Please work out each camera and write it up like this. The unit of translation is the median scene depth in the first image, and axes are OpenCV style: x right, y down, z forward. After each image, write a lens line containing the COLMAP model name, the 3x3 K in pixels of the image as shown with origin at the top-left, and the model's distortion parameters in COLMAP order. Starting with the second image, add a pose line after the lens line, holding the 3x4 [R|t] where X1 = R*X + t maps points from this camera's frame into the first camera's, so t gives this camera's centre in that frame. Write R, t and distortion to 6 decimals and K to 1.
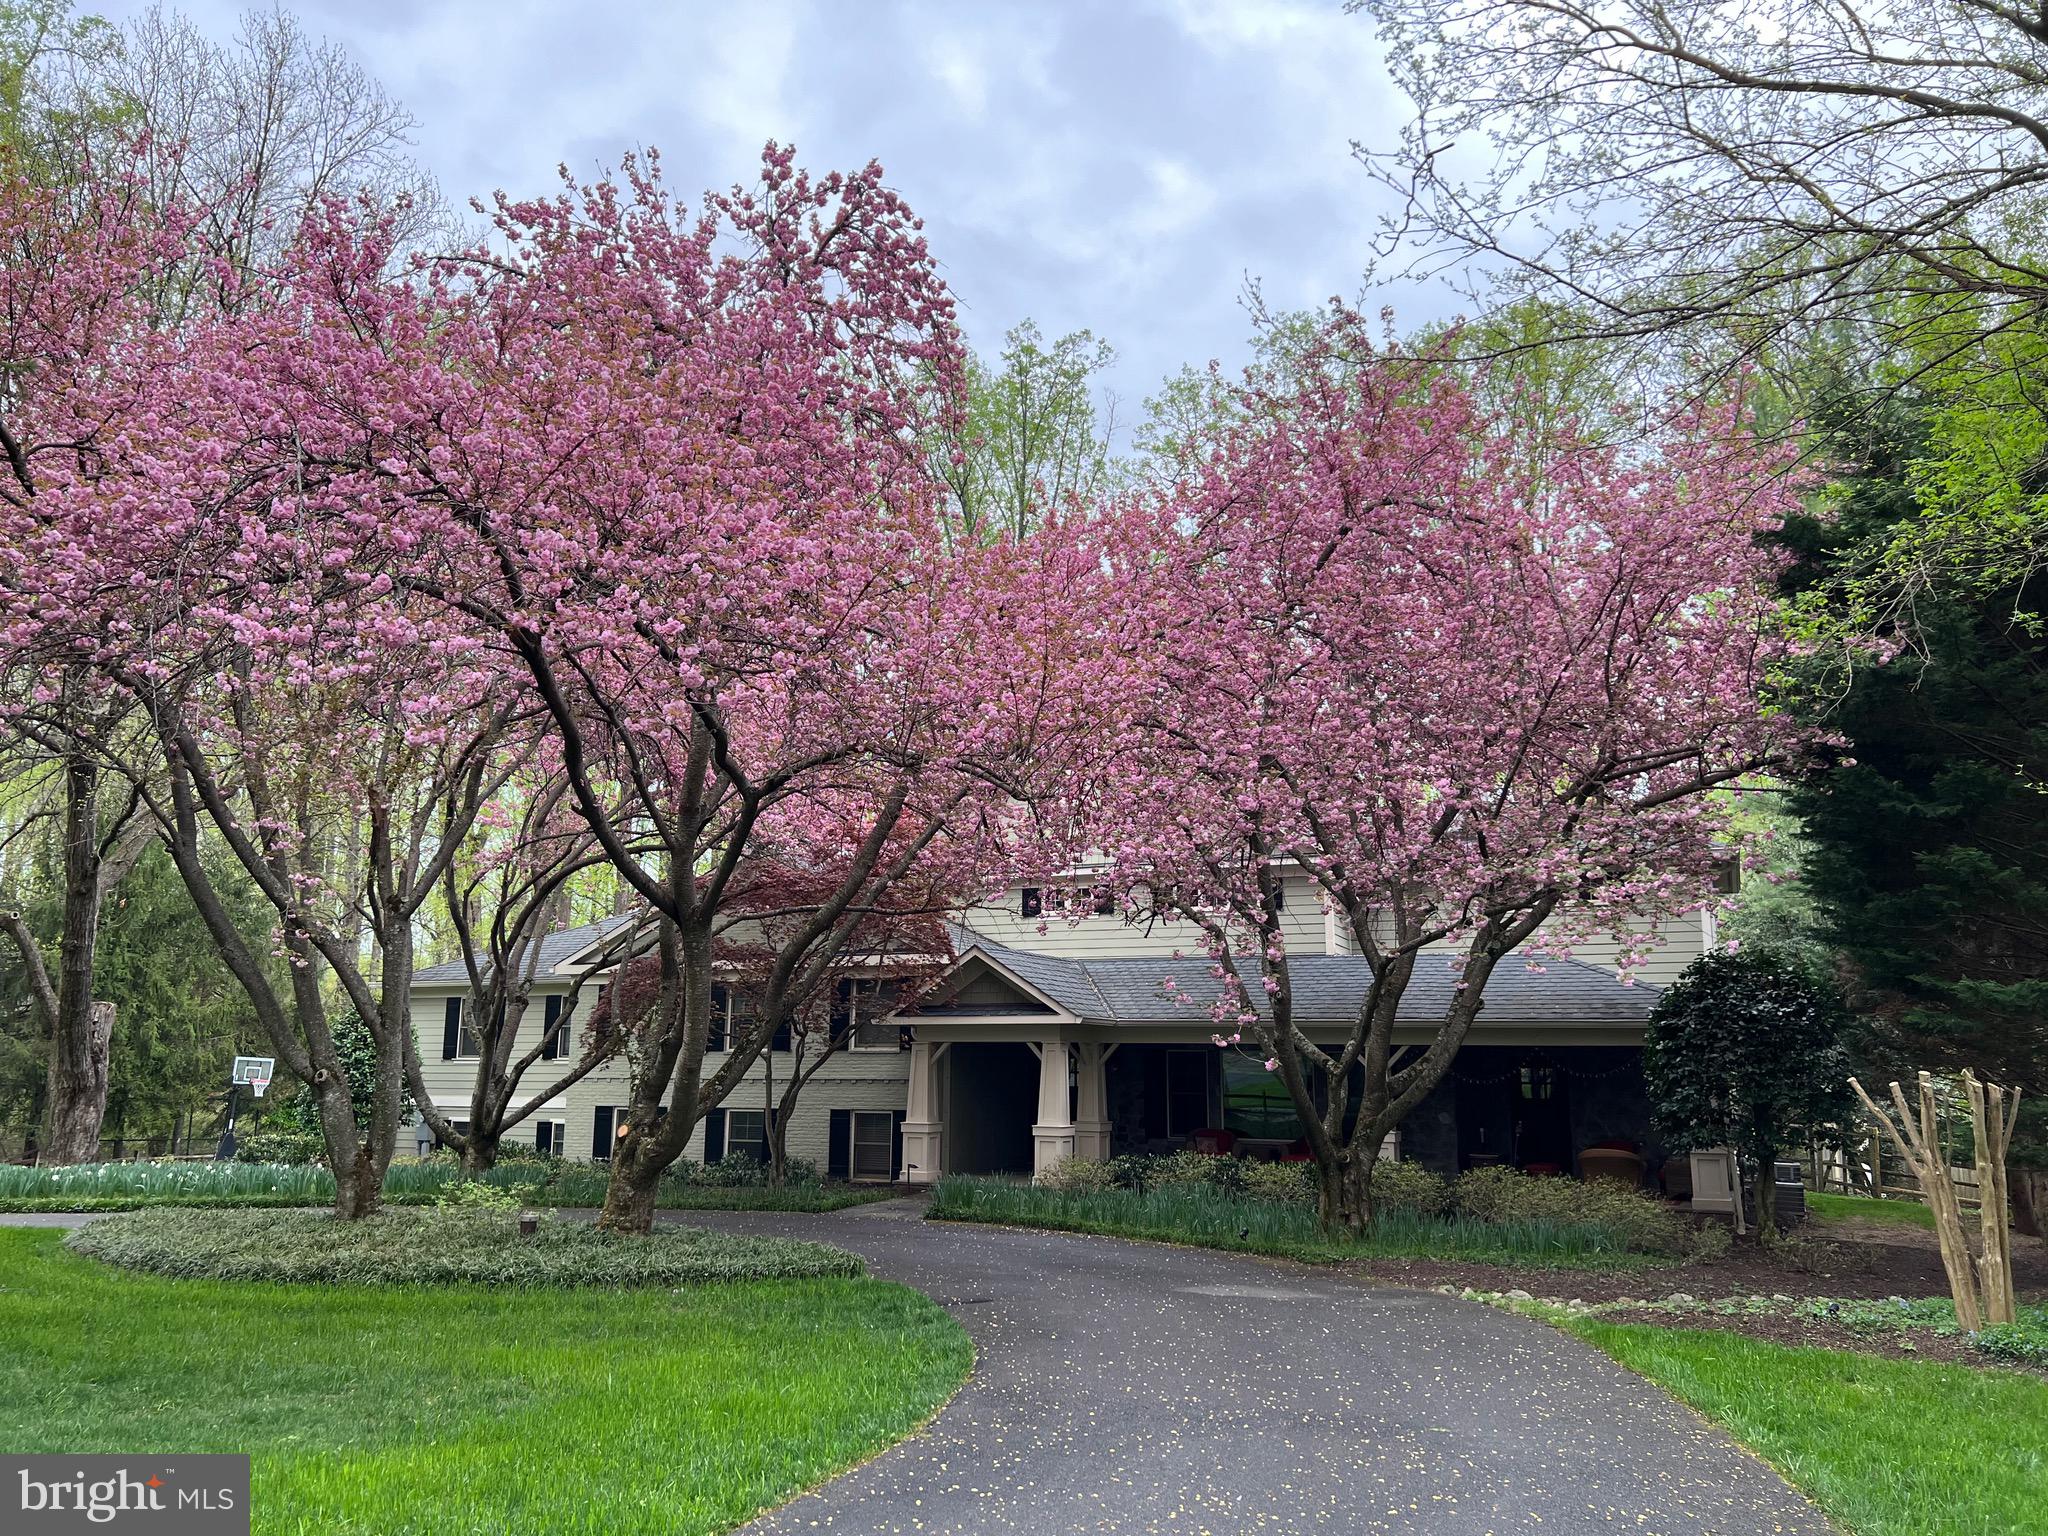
lens RADIAL K [[1560.1, 0, 1022.3], [0, 1560.1, 767.4], [0, 0, 1]] dist [0.050660, -0.058603]
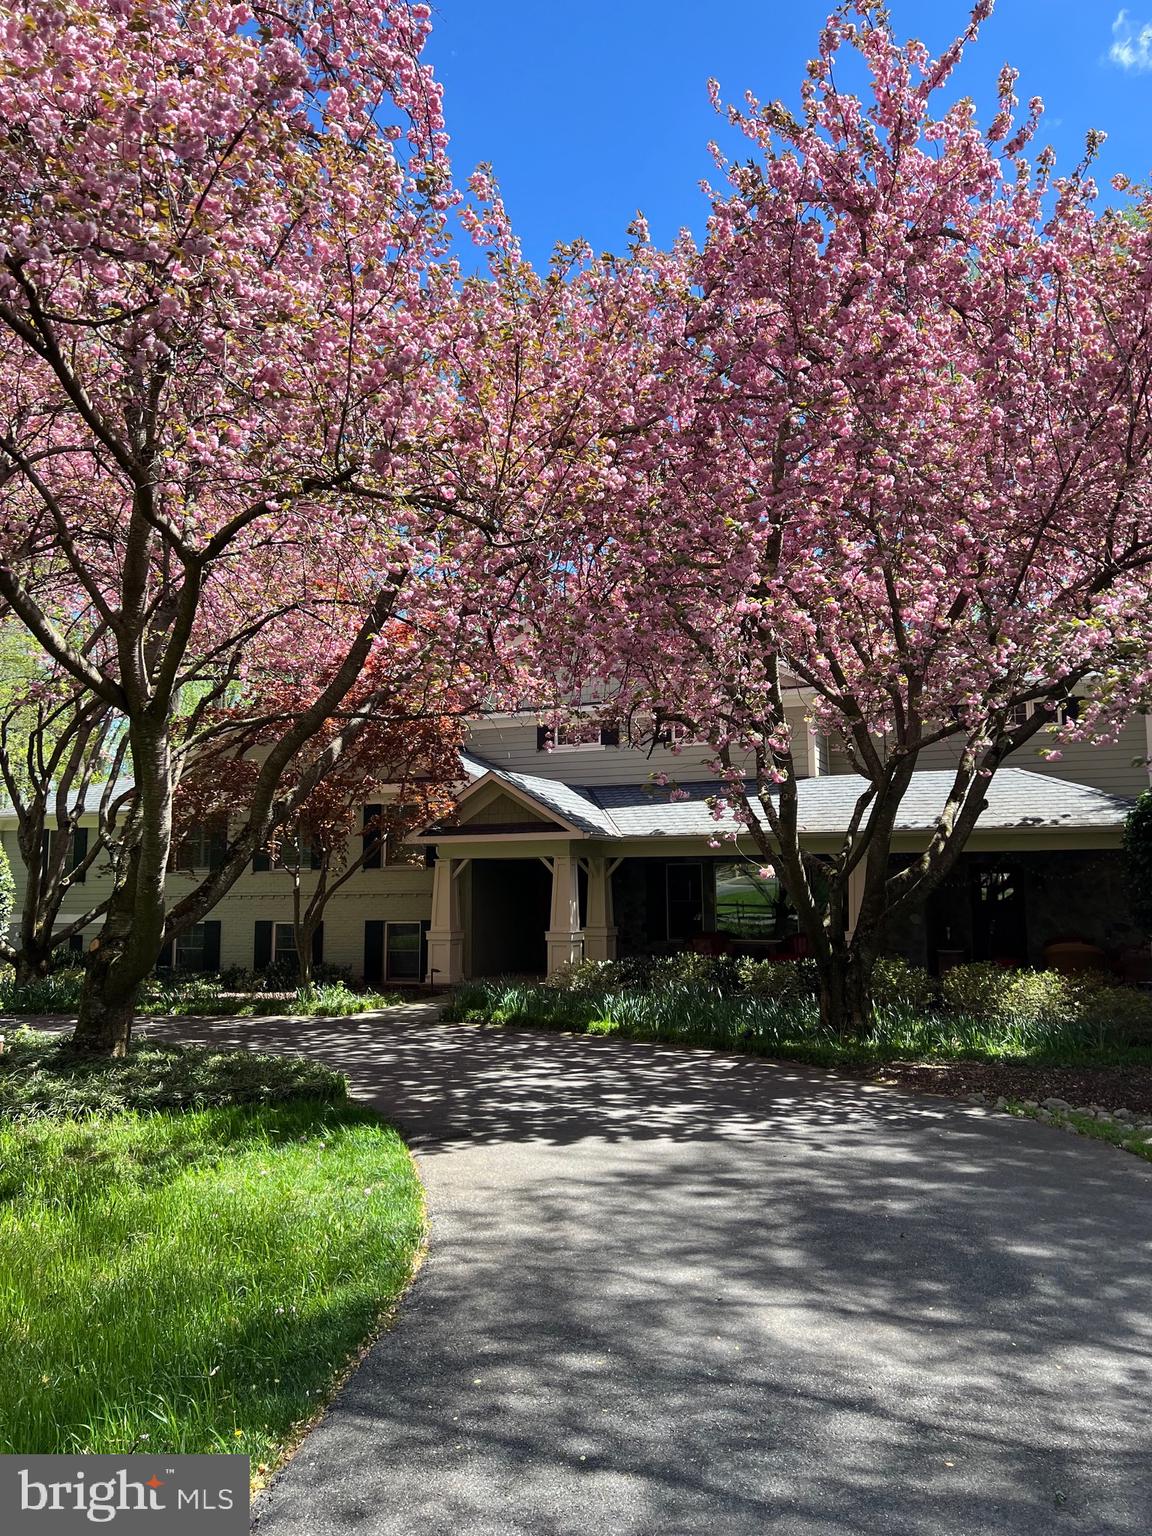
lens RADIAL K [[1170.1, 0, 577.3], [0, 1170.1, 769.3], [0, 0, 1]] dist [0.050660, -0.058603]
pose [[0.999649, -0.012428, 0.023414, 0.010719], [0.010395, 0.996324, 0.085032, 0.044187], [-0.024385, -0.084759, 0.996103, 0.184125]]
